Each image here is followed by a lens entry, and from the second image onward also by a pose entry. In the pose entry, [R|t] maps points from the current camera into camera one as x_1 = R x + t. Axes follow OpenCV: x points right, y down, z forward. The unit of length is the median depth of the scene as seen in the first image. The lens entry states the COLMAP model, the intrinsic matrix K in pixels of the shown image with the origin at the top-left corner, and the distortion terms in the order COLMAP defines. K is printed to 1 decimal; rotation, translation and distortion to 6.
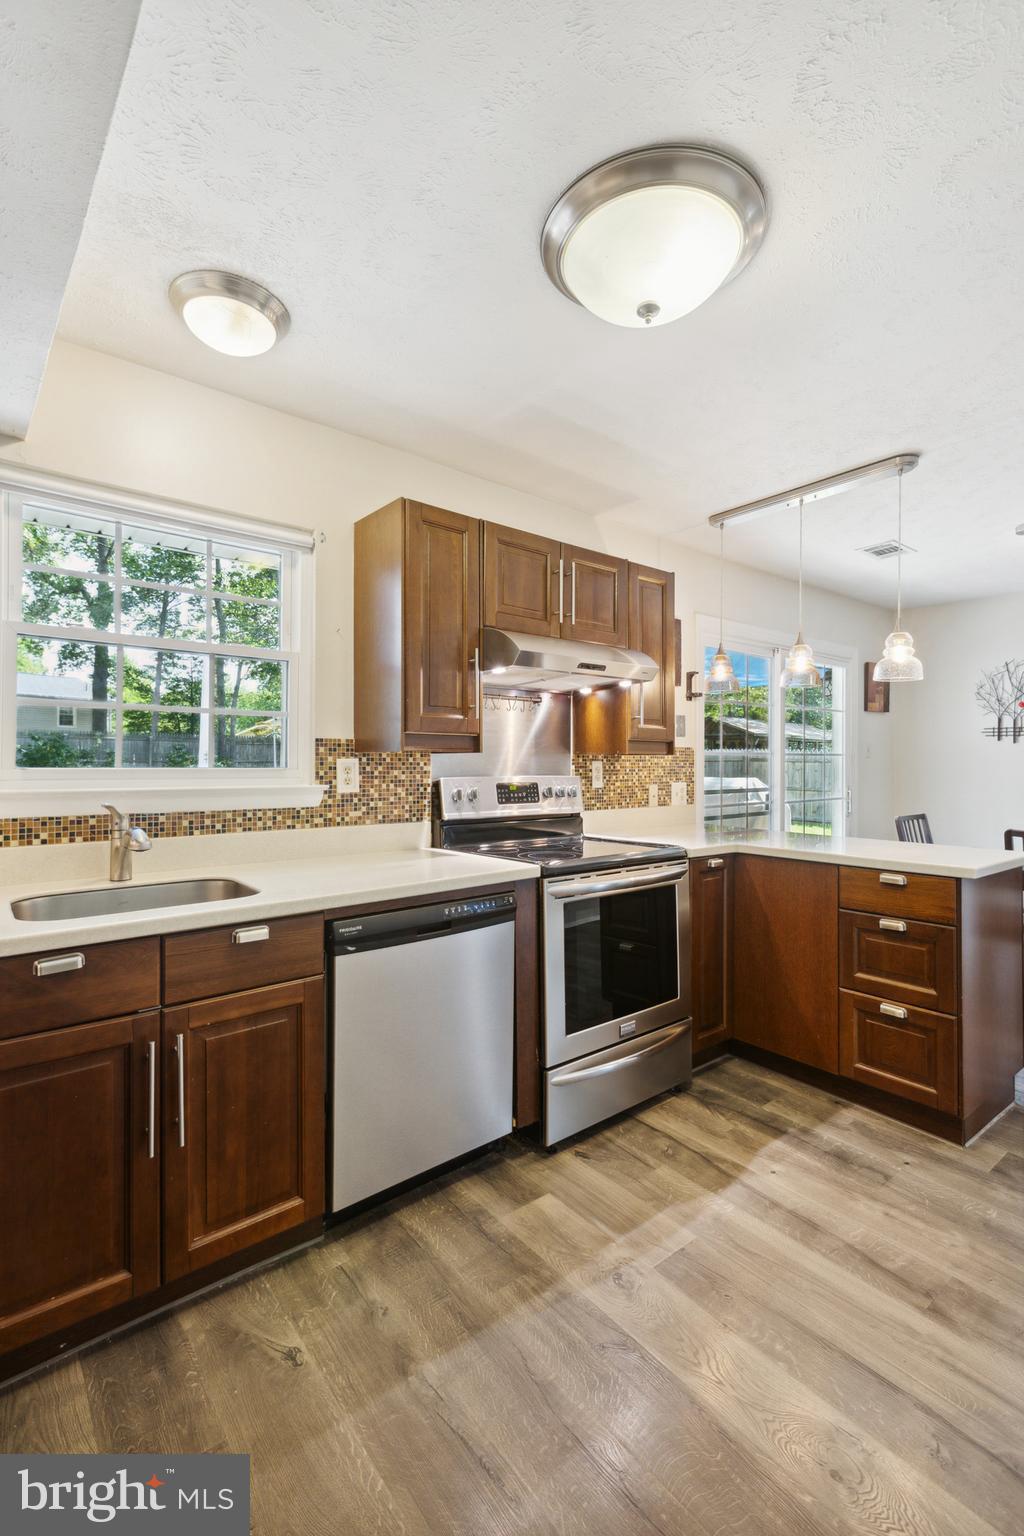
lens RADIAL K [[695.9, 0, 523.7], [0, 695.9, 762.4], [0, 0, 1]] dist [0.009987, -0.001868]
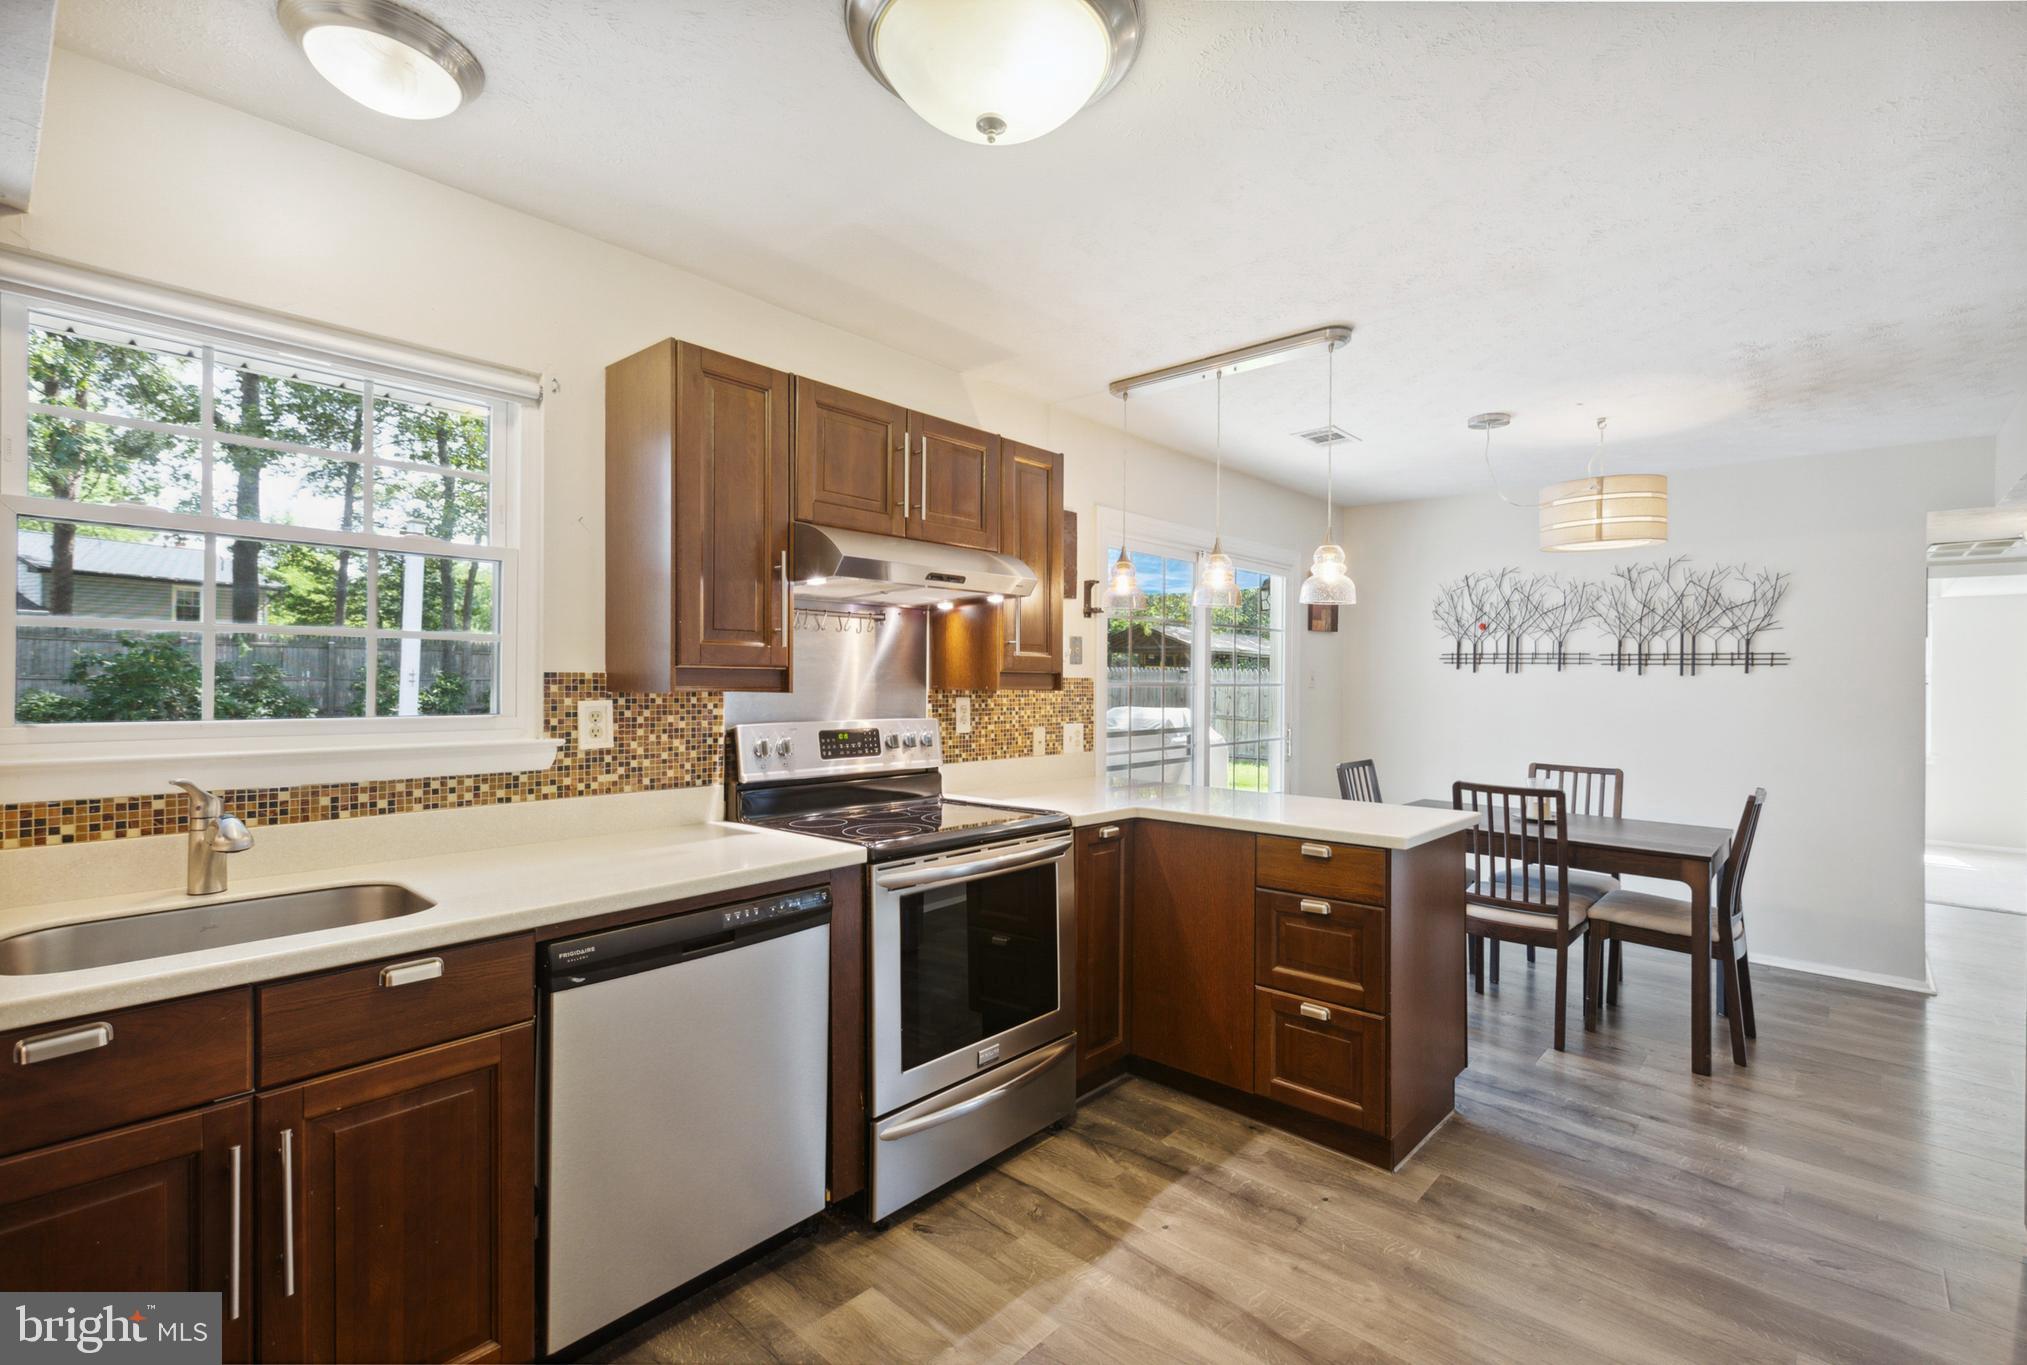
lens RADIAL K [[918.4, 0, 1059.1], [0, 918.4, 689.2], [0, 0, 1]] dist [0.009987, -0.001868]
pose [[0.985364, 0.005248, 0.170381, 0.052155], [-0.006954, 0.999931, 0.009417, -0.028965], [-0.170319, -0.010464, 0.985333, -0.000549]]
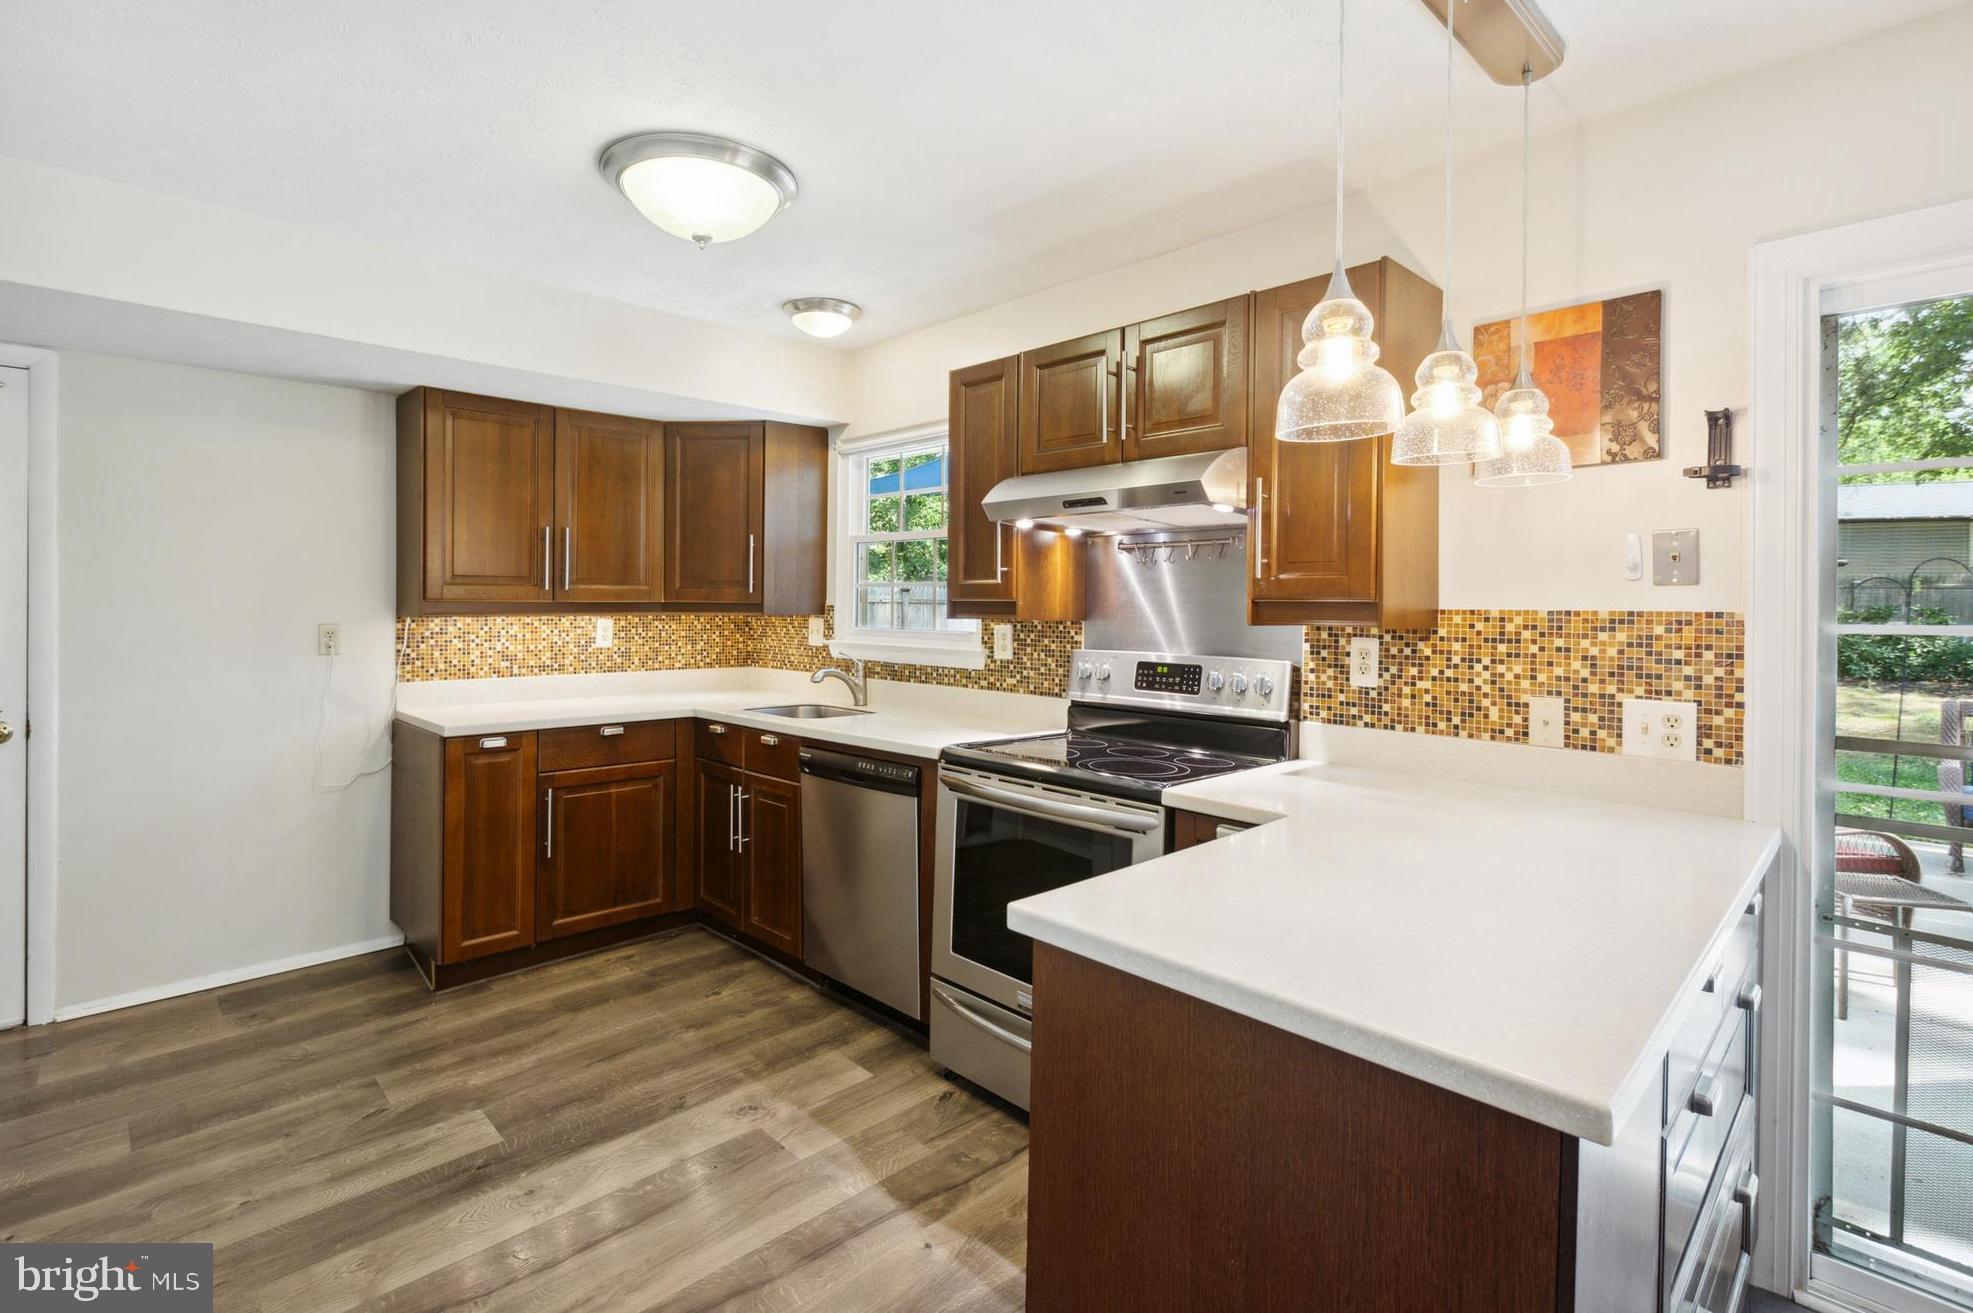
lens RADIAL K [[975.6, 0, 951.1], [0, 975.6, 614.7], [0, 0, 1]] dist [-0.005901, 0.000280]
pose [[0.033882, 0.006590, -0.999404, 1.172964], [-0.012238, 0.999906, 0.006178, -0.028449], [0.999351, 0.012021, 0.033960, 0.889186]]
